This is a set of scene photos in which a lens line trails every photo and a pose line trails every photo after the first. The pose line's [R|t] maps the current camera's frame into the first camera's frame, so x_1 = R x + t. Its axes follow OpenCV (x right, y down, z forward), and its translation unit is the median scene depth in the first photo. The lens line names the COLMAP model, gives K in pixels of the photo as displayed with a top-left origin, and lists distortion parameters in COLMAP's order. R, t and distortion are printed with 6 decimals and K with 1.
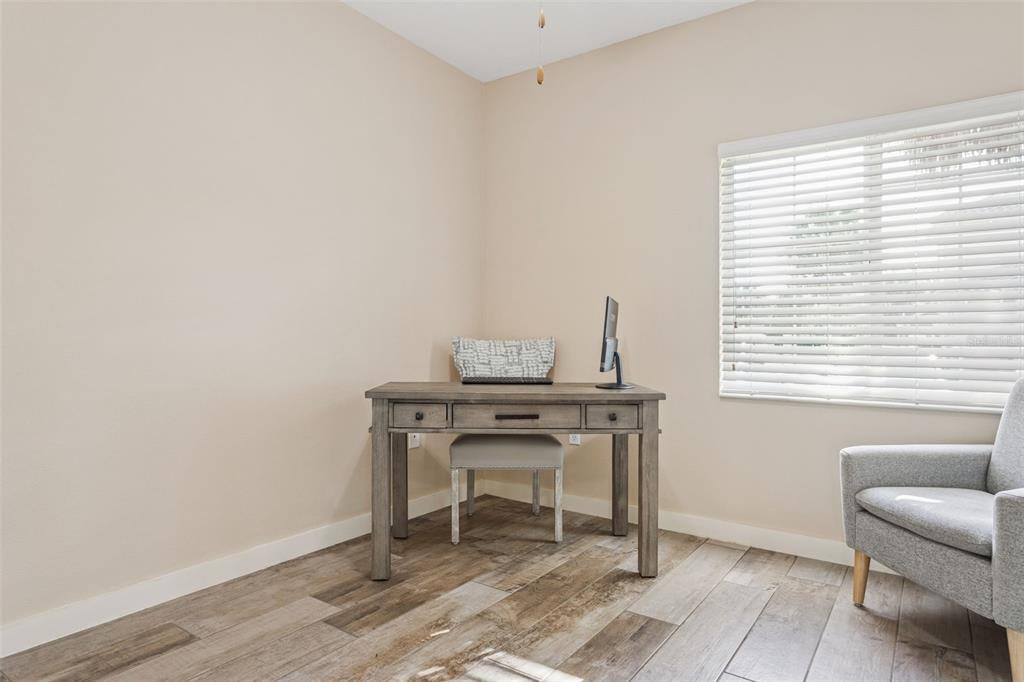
lens RADIAL K [[602.7, 0, 514.2], [0, 602.7, 342.5], [0, 0, 1]] dist [-0.008879, 0.000809]
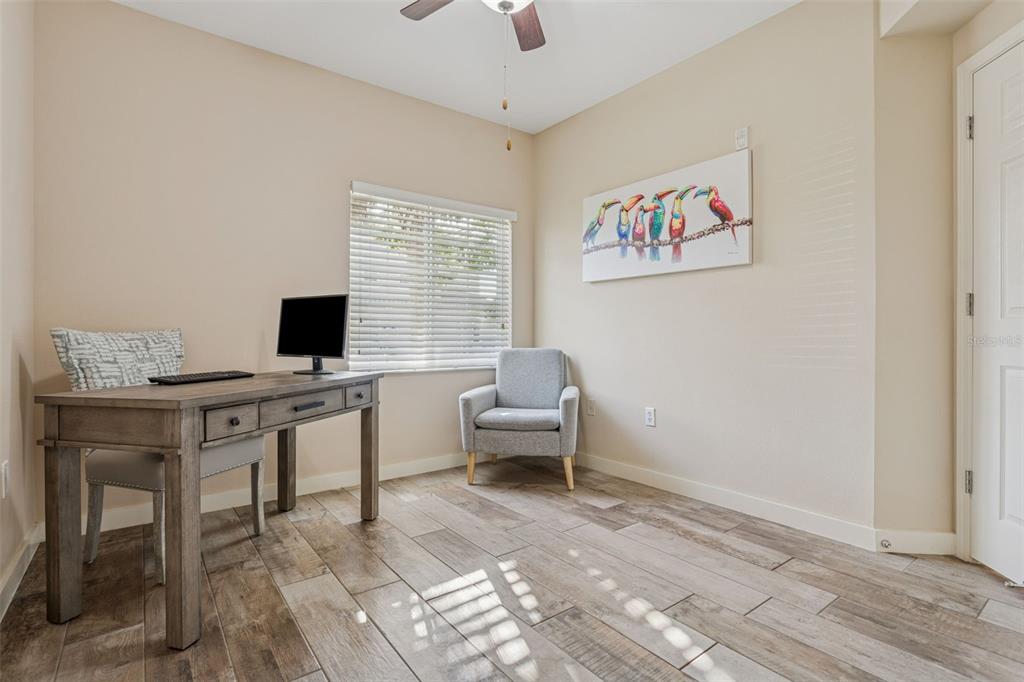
lens RADIAL K [[498.9, 0, 517.5], [0, 498.9, 336.9], [0, 0, 1]] dist [0.001388, 0.000758]
pose [[0.296569, -0.010589, 0.954953, -0.676299], [0.007206, 0.999935, 0.008850, 0.000534], [-0.954984, 0.004257, 0.296626, 0.395138]]
